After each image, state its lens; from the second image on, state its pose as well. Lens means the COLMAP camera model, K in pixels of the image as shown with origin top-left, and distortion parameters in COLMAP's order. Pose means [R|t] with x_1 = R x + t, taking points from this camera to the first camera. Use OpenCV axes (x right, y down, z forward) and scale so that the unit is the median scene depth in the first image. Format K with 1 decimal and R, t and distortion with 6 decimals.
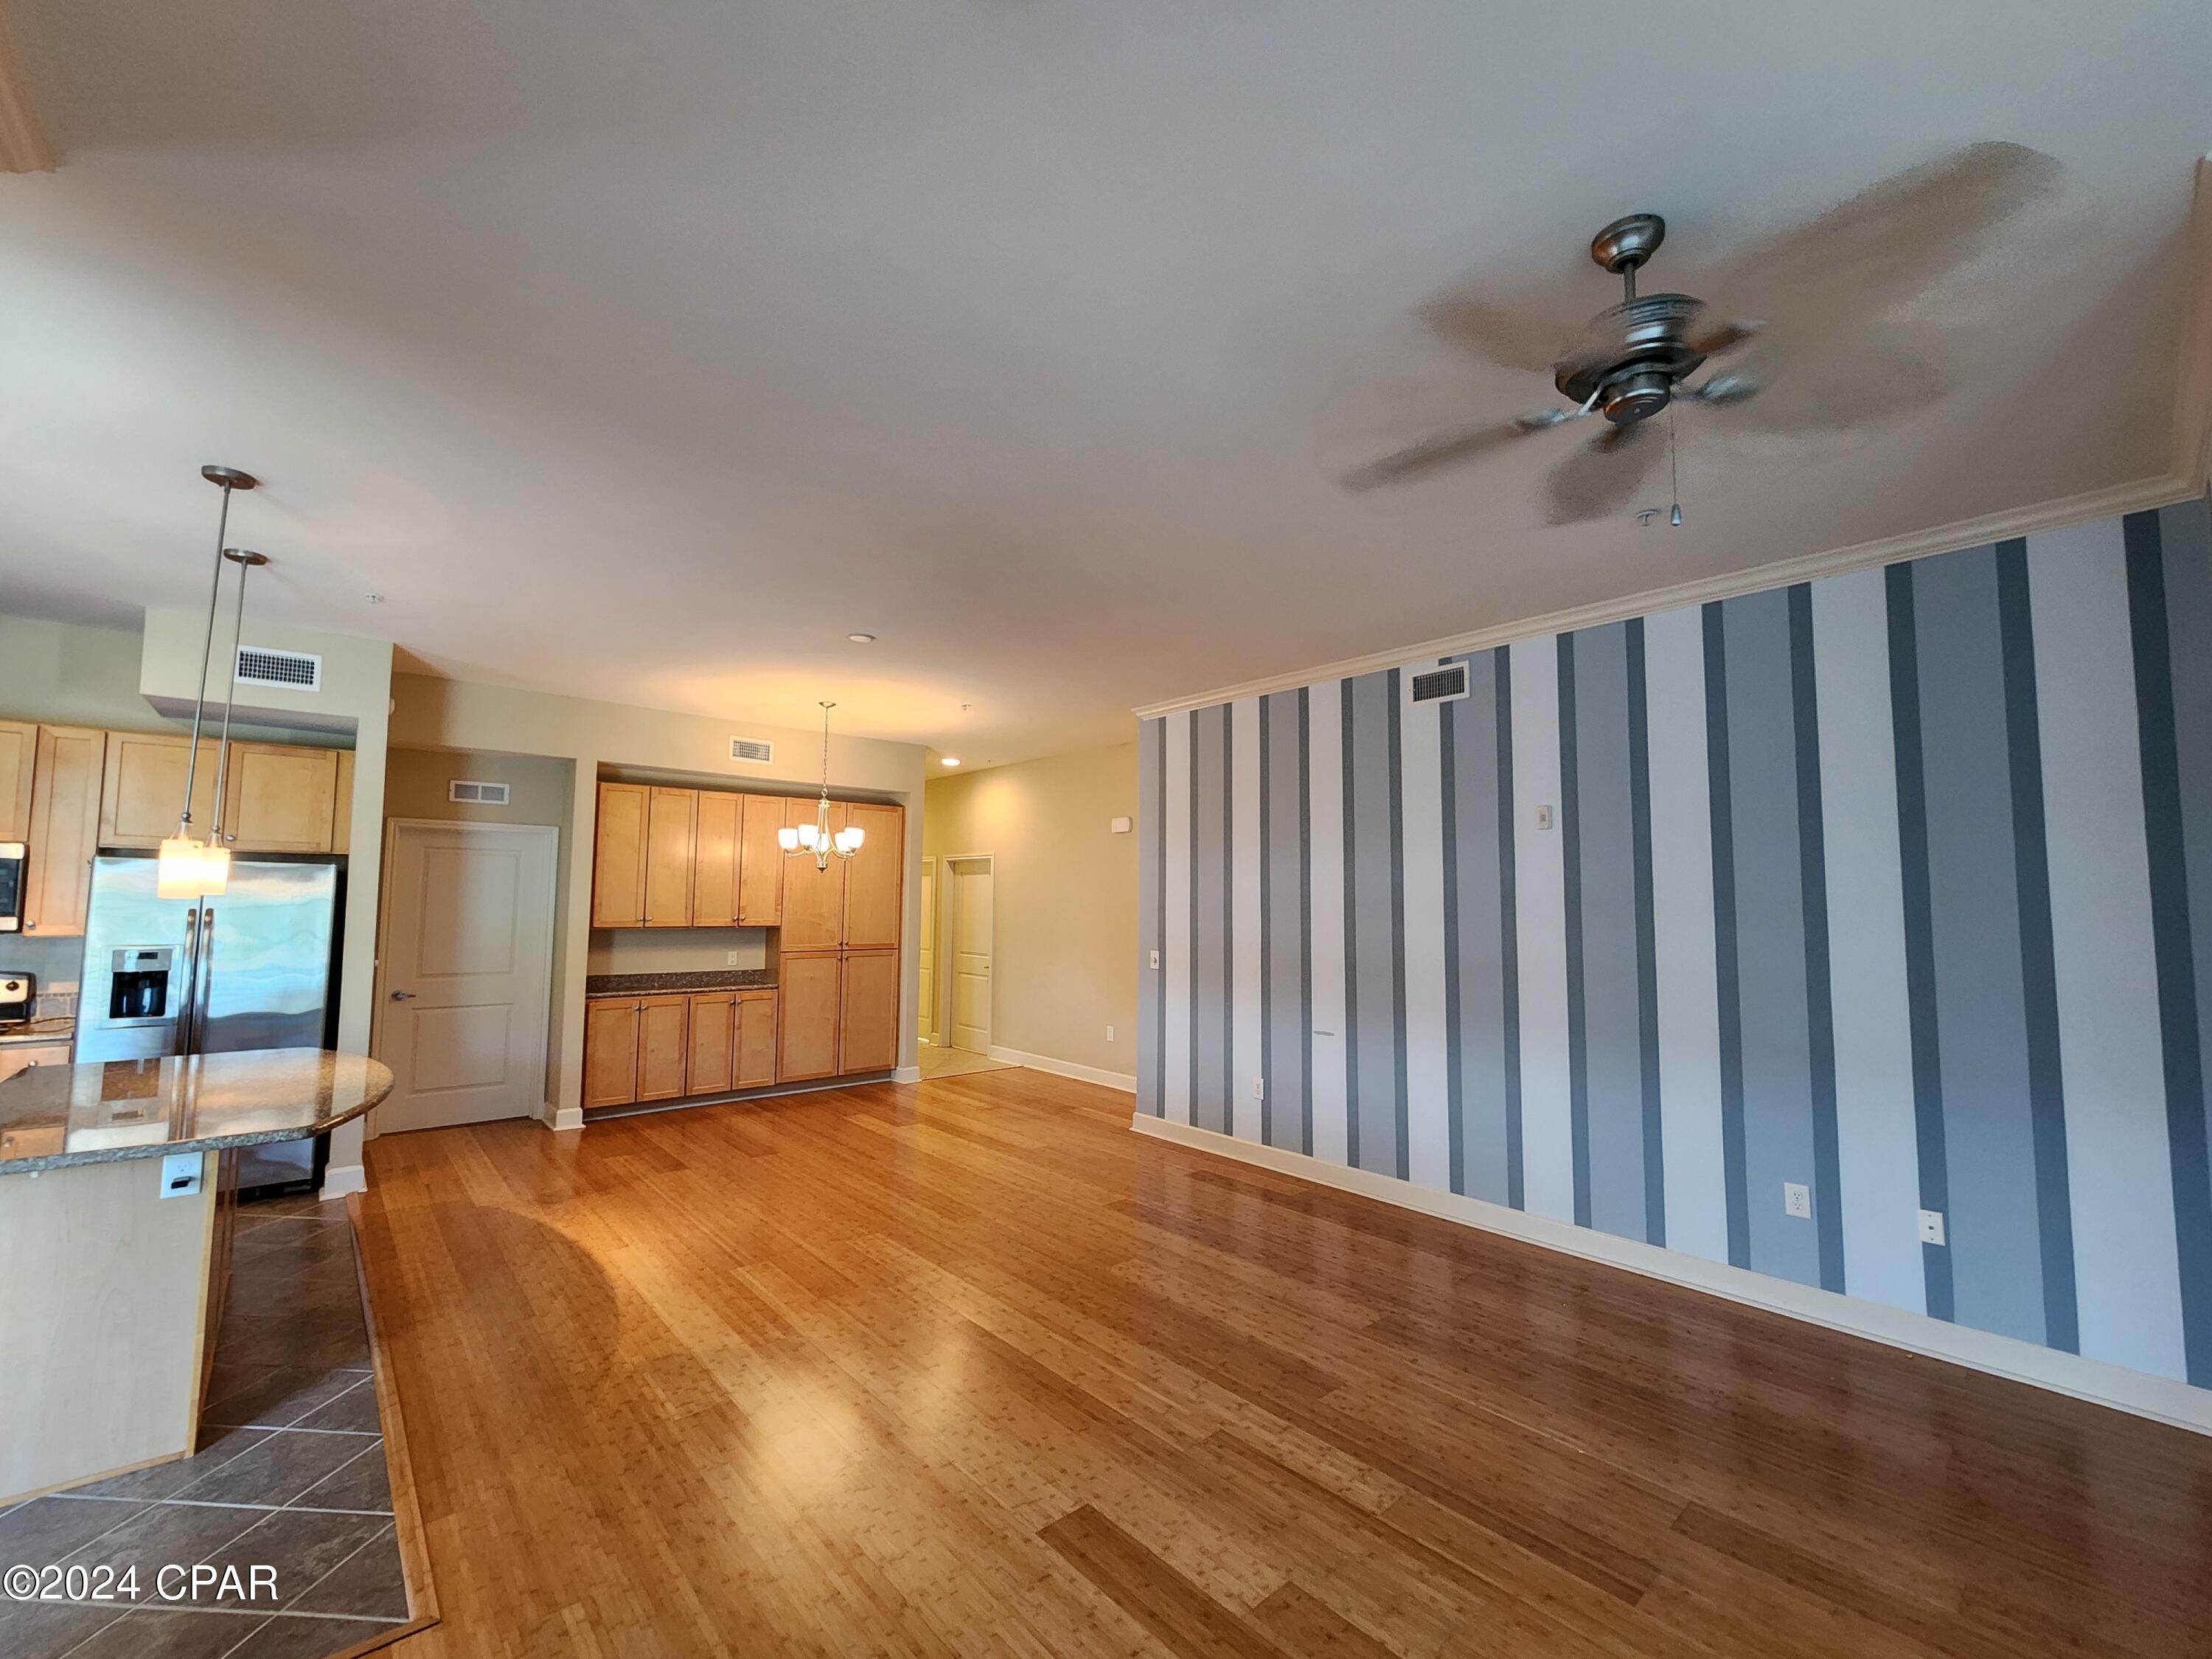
lens RADIAL K [[910.3, 0, 1107.9], [0, 910.3, 838.1], [0, 0, 1]] dist [-0.001719, -0.000351]
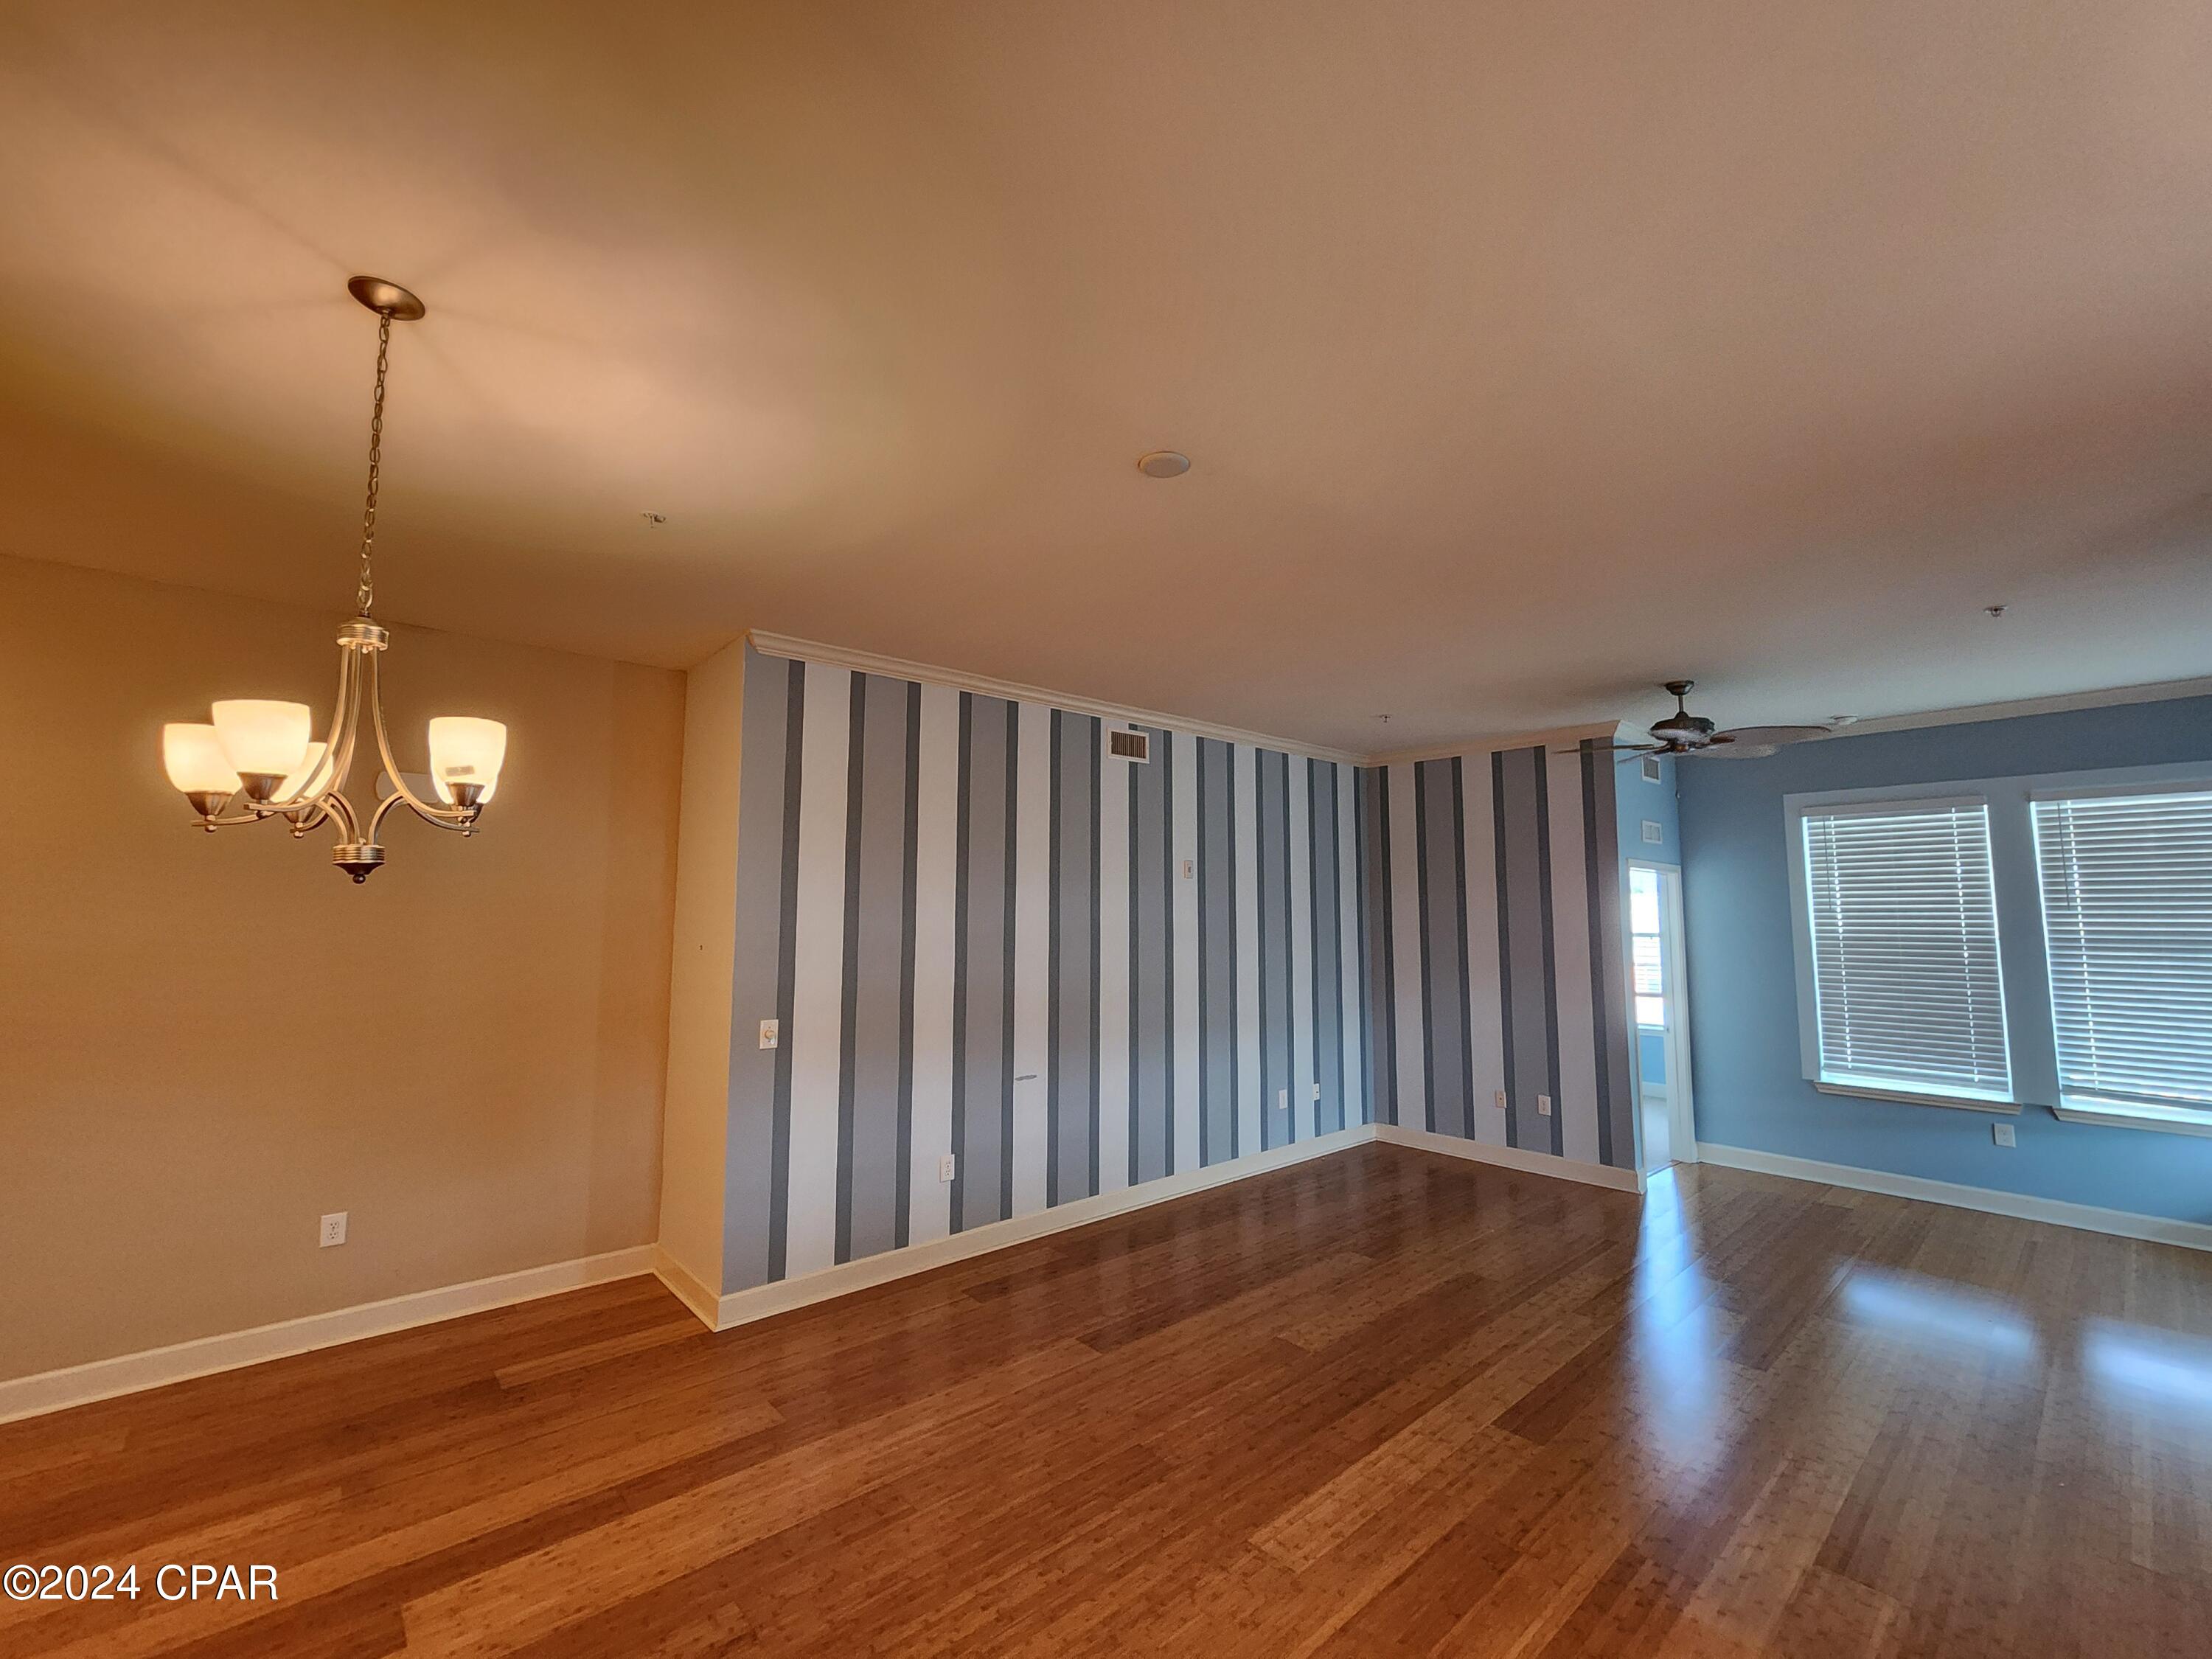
lens RADIAL K [[910.0, 0, 1113.2], [0, 910.0, 825.0], [0, 0, 1]] dist [0.001428, 0.000615]
pose [[0.001000, 0.091171, 0.995835, -0.801543], [-0.070554, 0.993360, -0.090874, 0.039819], [-0.997507, -0.070169, 0.007426, 1.028856]]
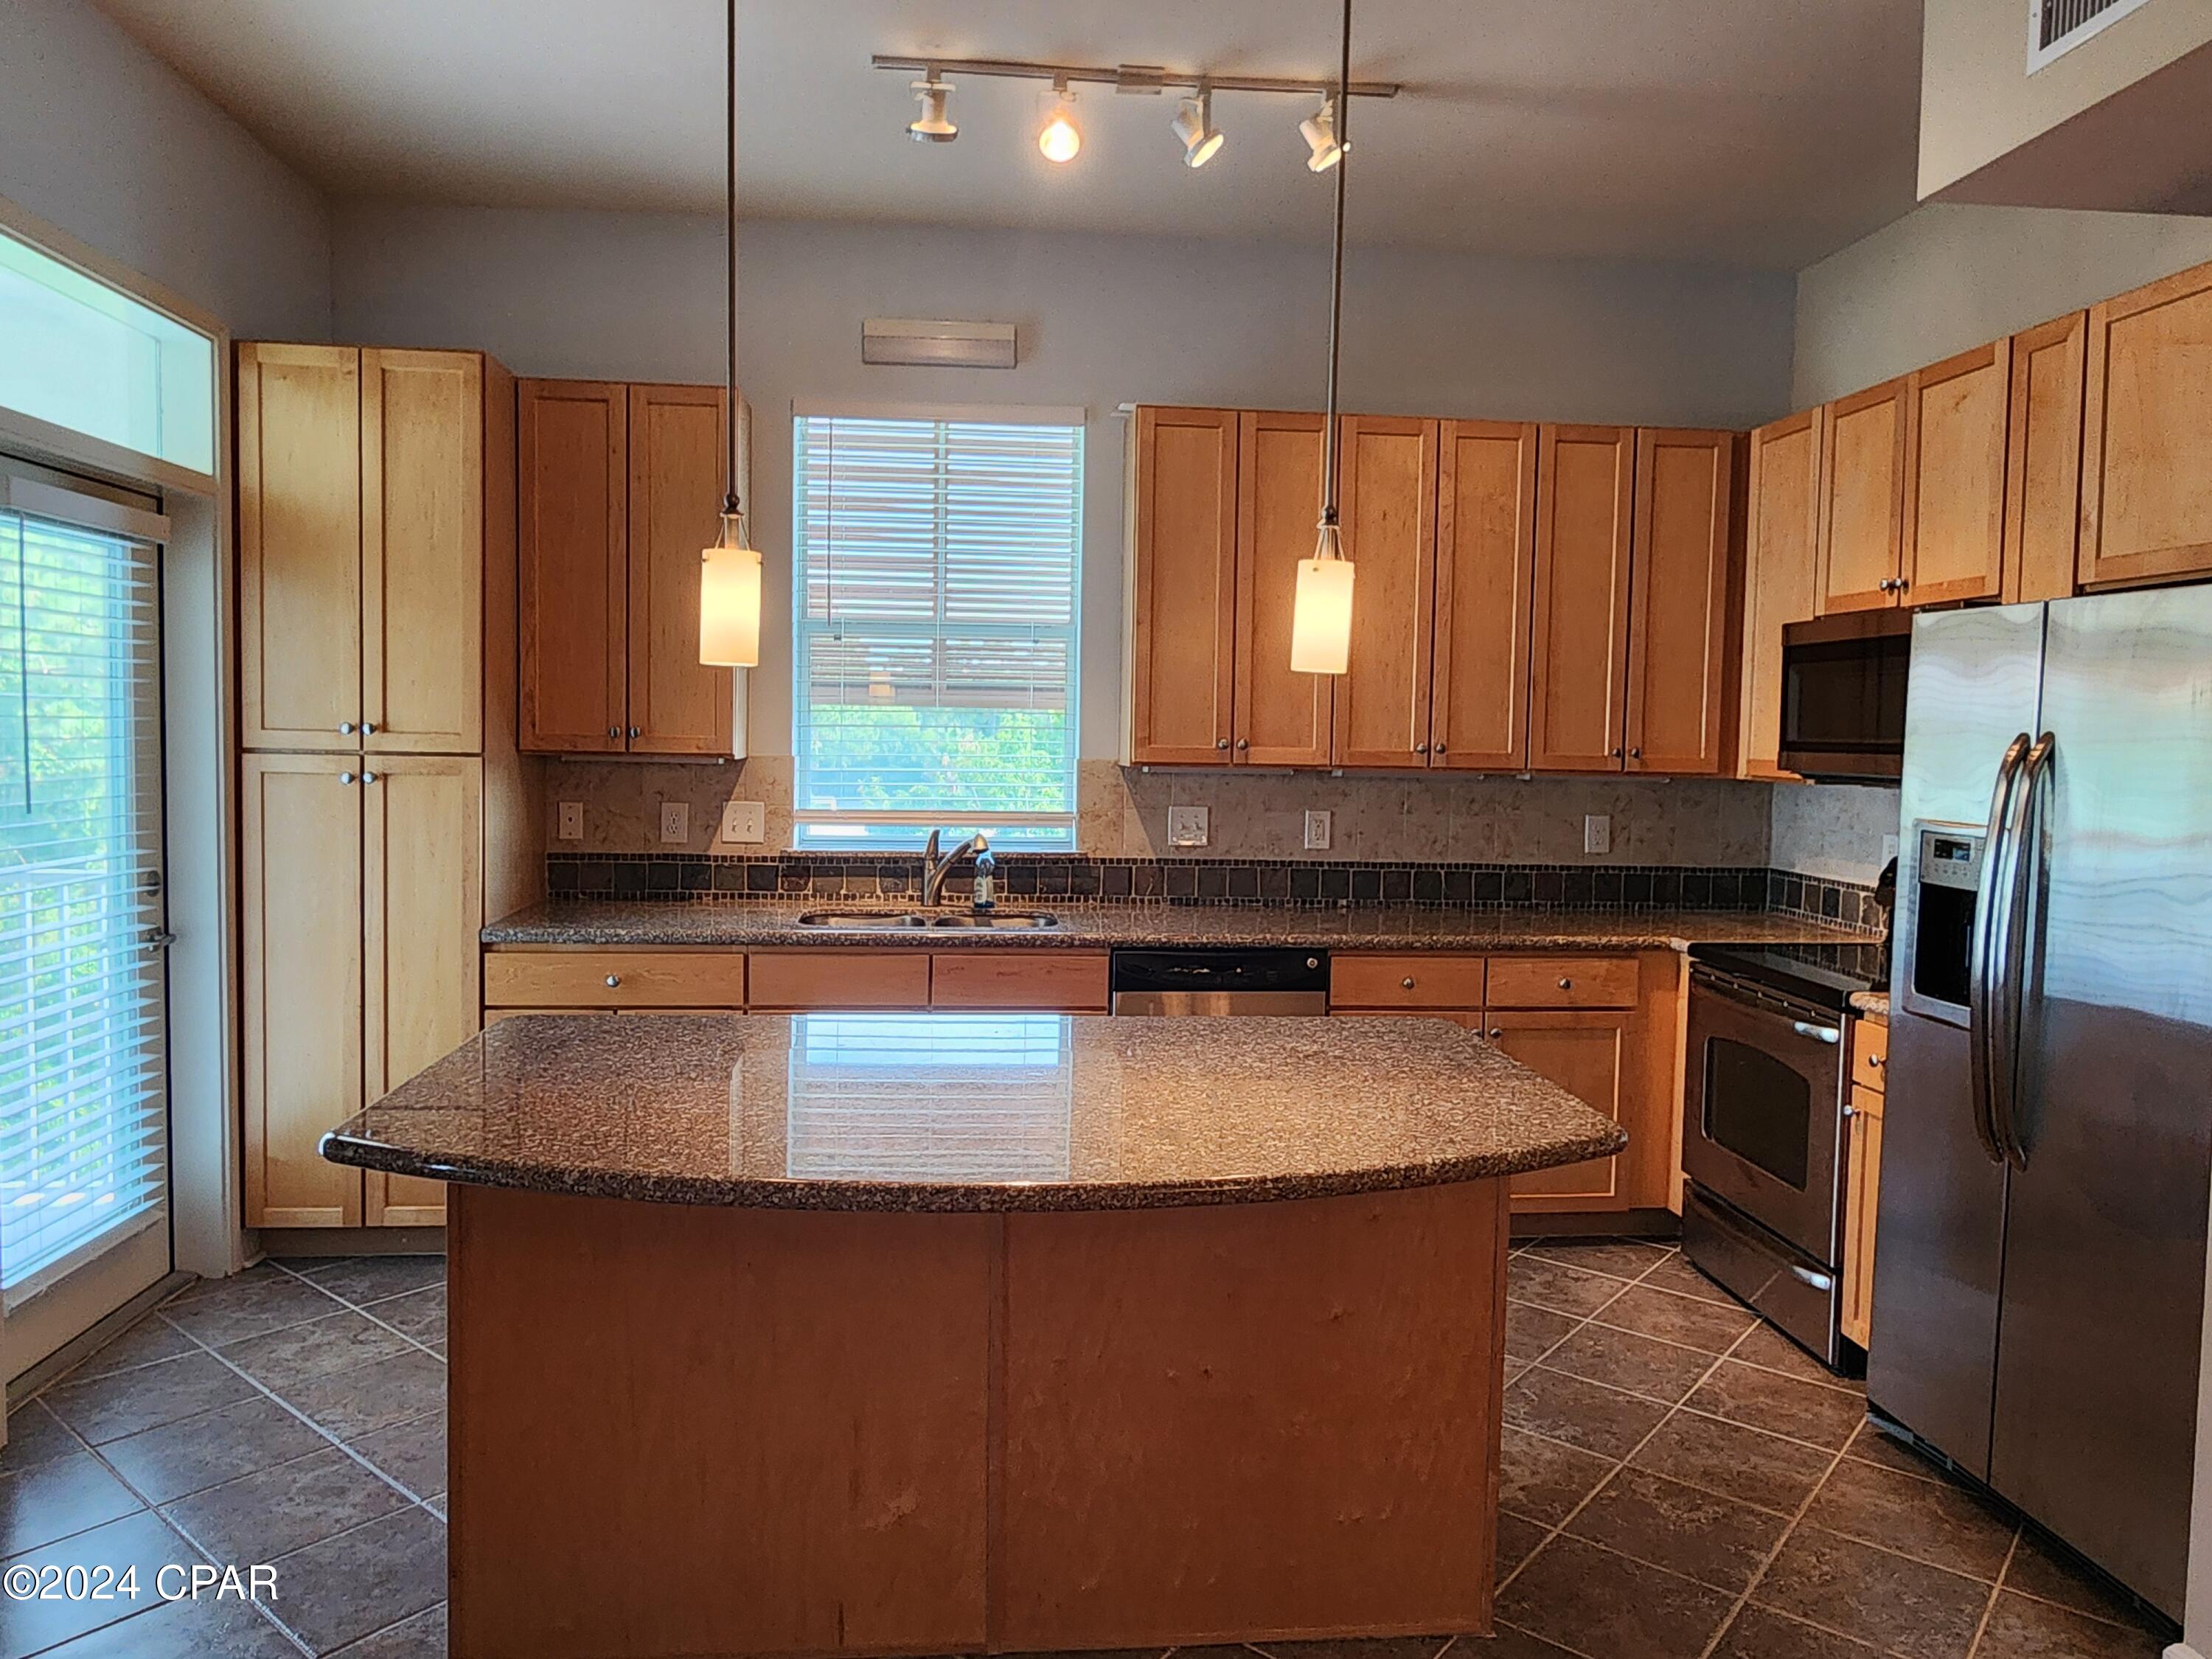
lens RADIAL K [[1504.0, 0, 1114.9], [0, 1504.0, 814.6], [0, 0, 1]] dist [-0.002550, 0.000308]
pose [[-0.587064, 0.022269, -0.809234, -0.286308], [0.028686, 0.999566, 0.006696, 0.092557], [0.809032, -0.019282, -0.587448, 1.021182]]
